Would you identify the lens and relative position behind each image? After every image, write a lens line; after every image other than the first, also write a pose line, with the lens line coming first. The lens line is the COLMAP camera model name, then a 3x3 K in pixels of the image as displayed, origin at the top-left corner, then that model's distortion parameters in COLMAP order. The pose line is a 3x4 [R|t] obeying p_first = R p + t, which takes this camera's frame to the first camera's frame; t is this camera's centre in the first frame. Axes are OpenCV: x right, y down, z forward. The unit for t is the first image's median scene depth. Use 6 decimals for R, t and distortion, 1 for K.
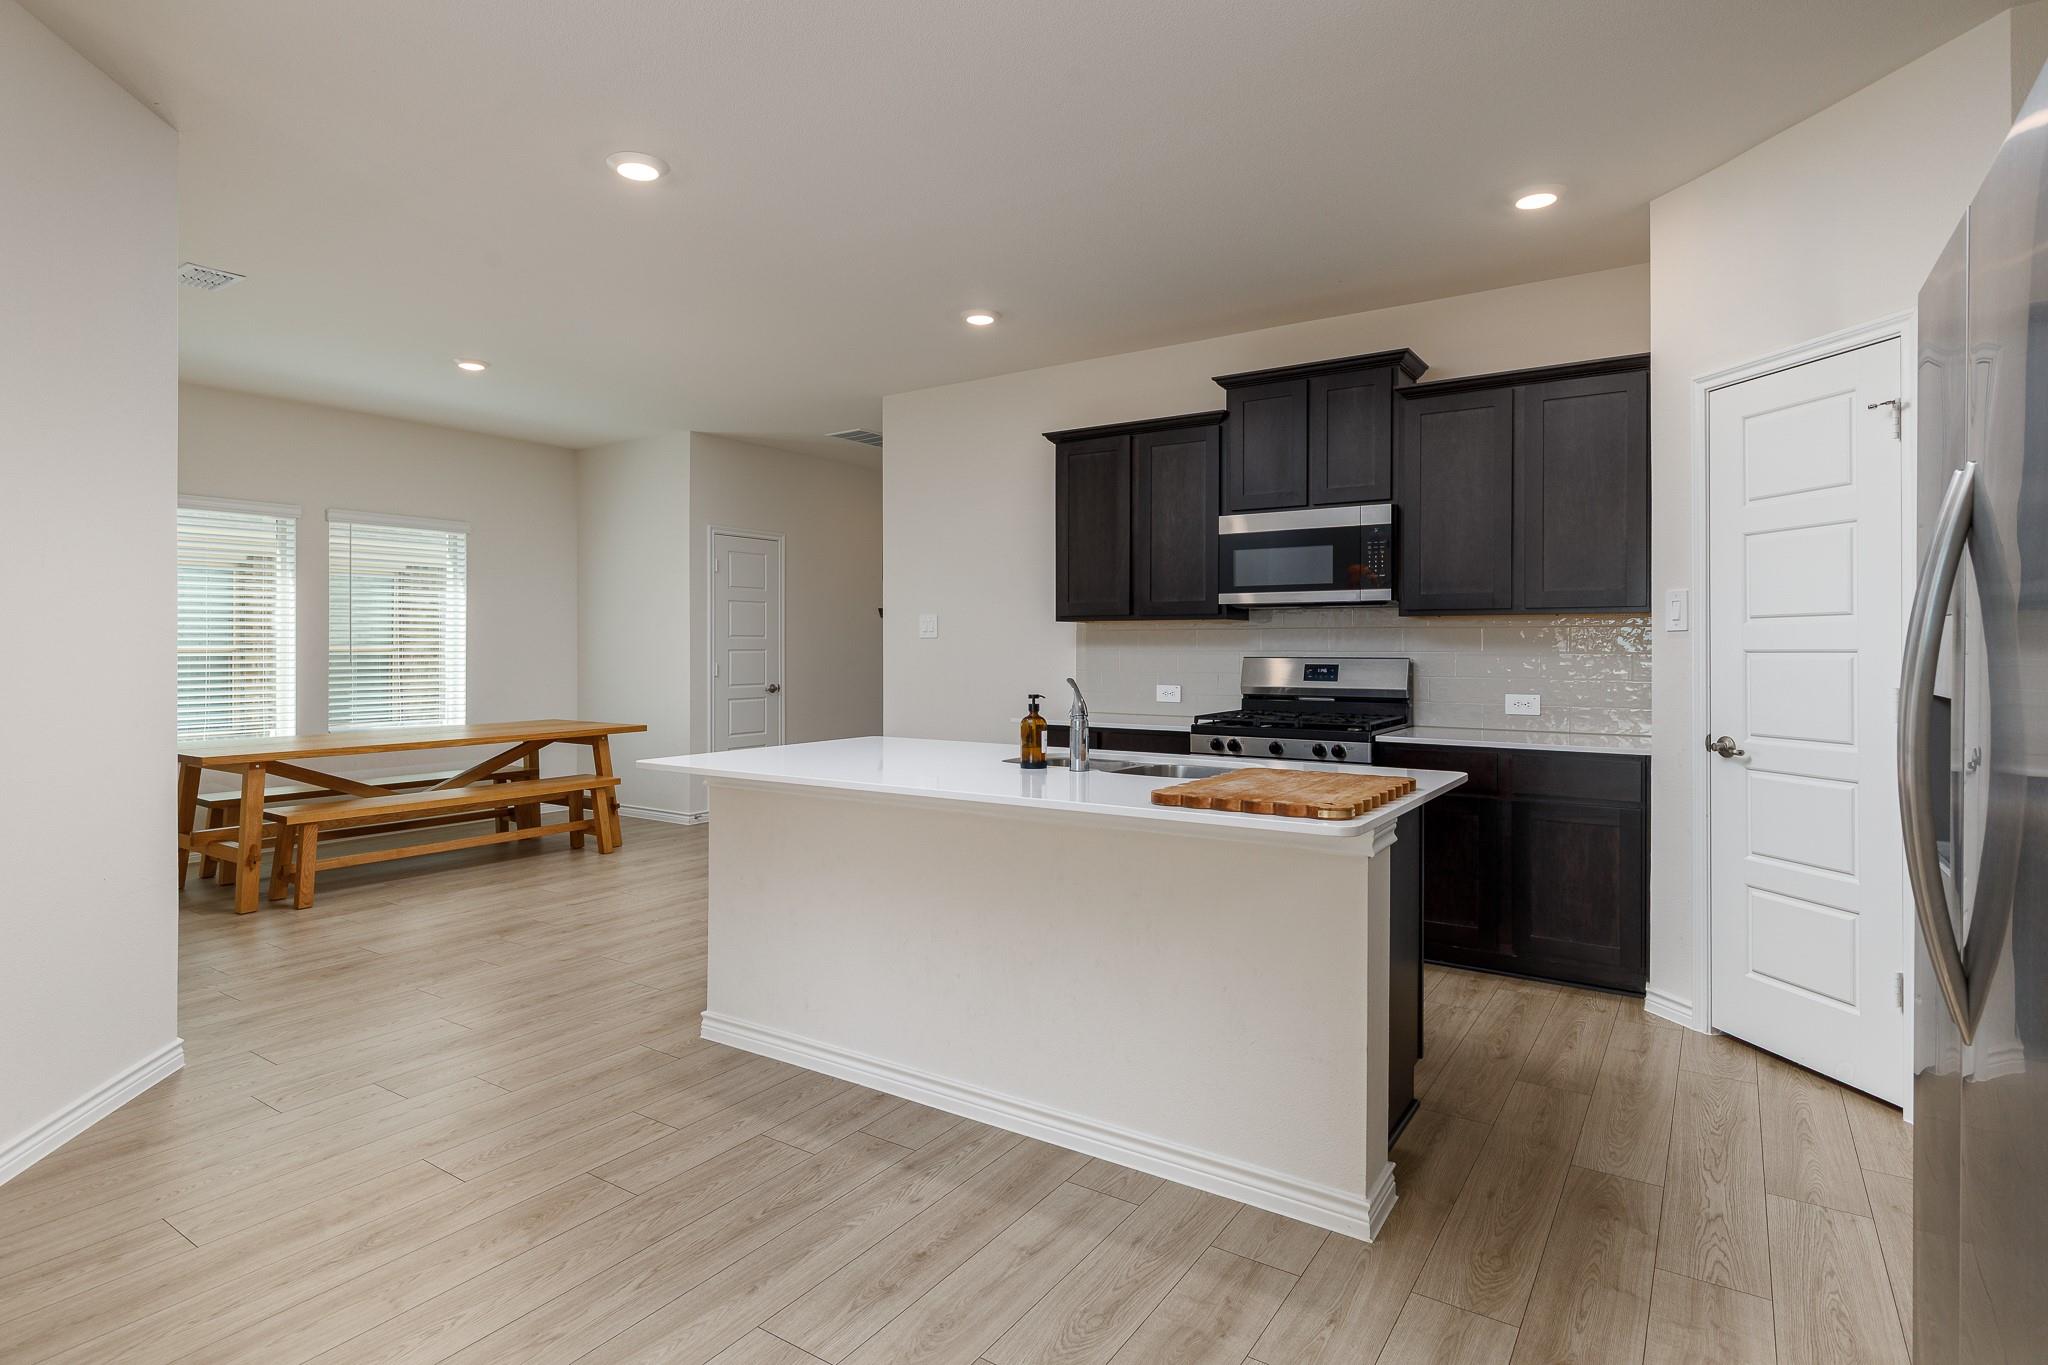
lens RADIAL K [[1057.6, 0, 1014.9], [0, 1057.6, 650.6], [0, 0, 1]] dist [0.000935, -0.000213]
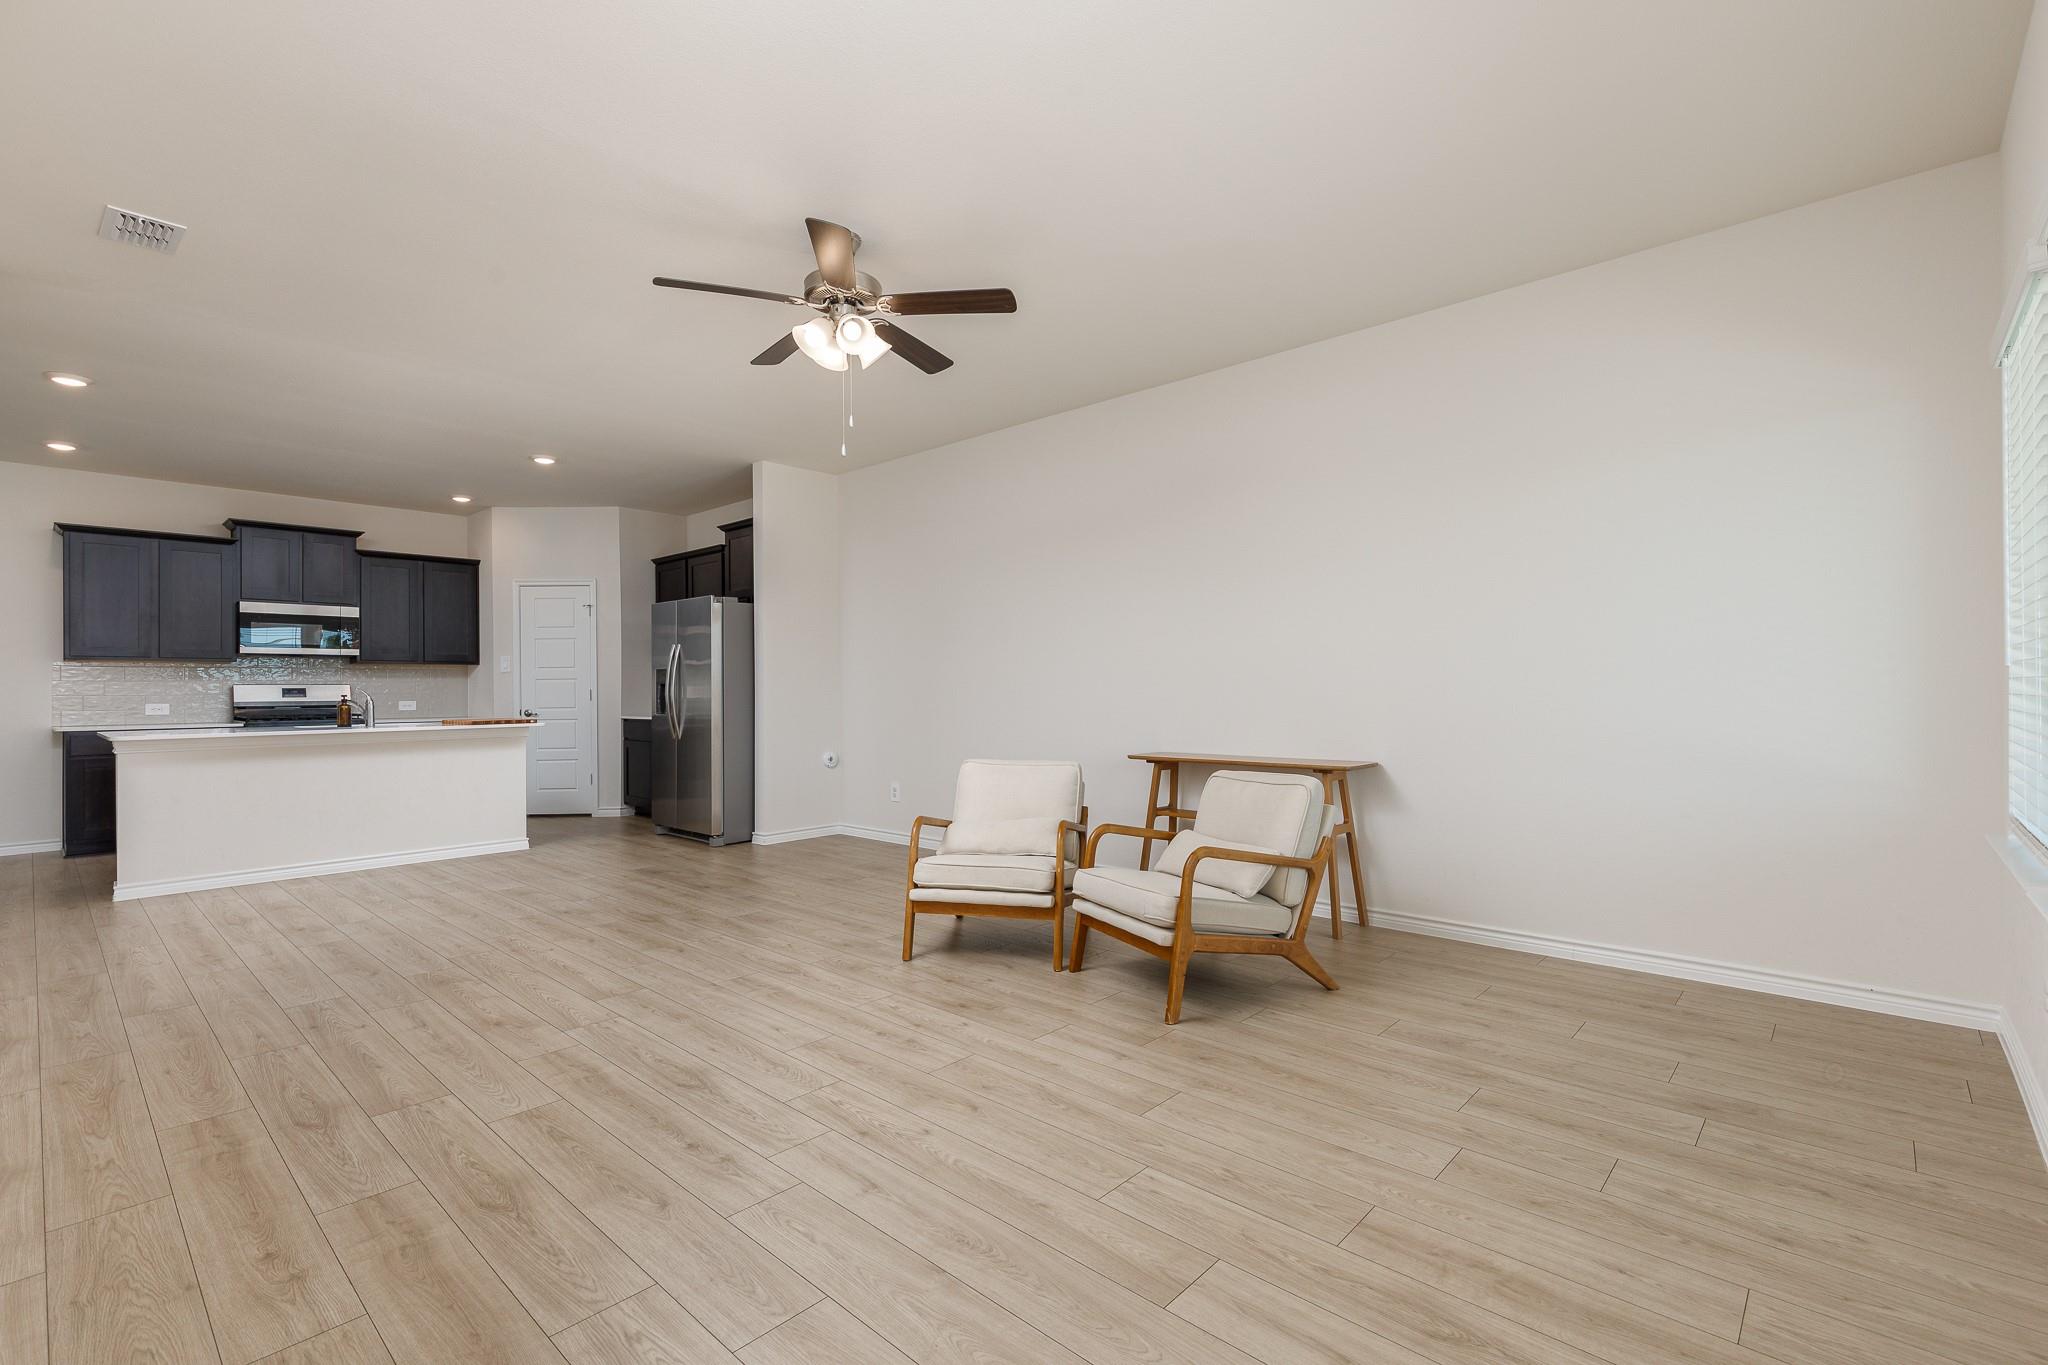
lens RADIAL K [[913.6, 0, 1024.0], [0, 913.6, 682.5], [0, 0, 1]] dist [0.001263, 0.001628]
pose [[0.150446, 0.004239, 0.988609, -1.395153], [0.011949, 0.999910, -0.006105, 0.036486], [-0.988546, 0.012731, 0.150382, -0.613495]]
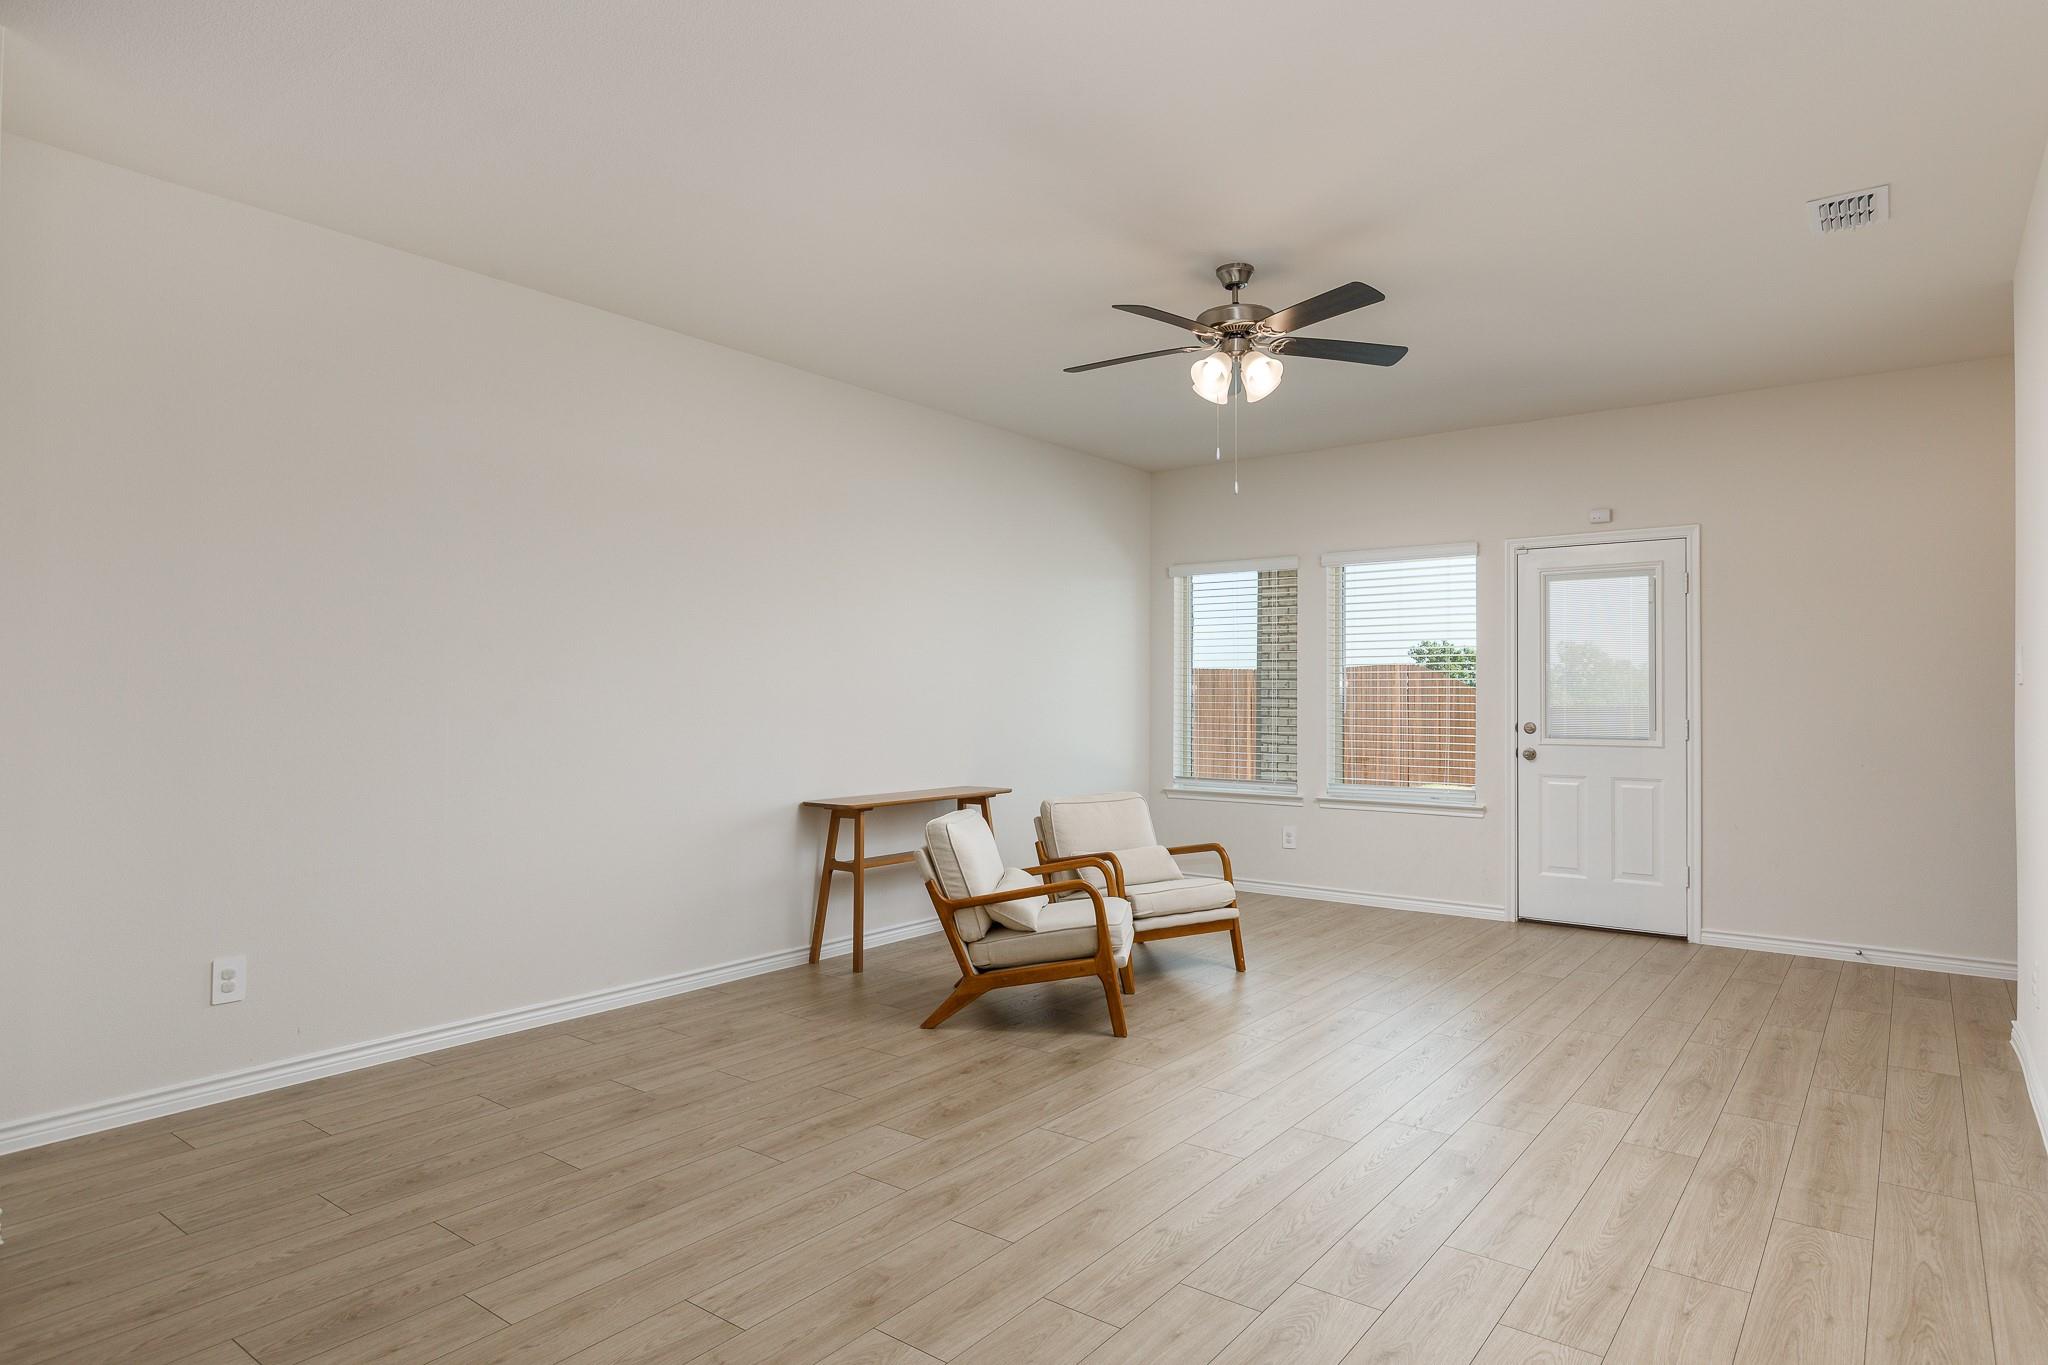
lens RADIAL K [[1154.7, 0, 1010.9], [0, 1154.7, 692.5], [0, 0, 1]] dist [0.002514, -0.001196]
pose [[-0.997446, -0.003602, 0.071338, -0.380557], [-0.003909, 0.999984, -0.004164, 0.000688], [-0.071322, -0.004432, -0.997444, 0.824890]]
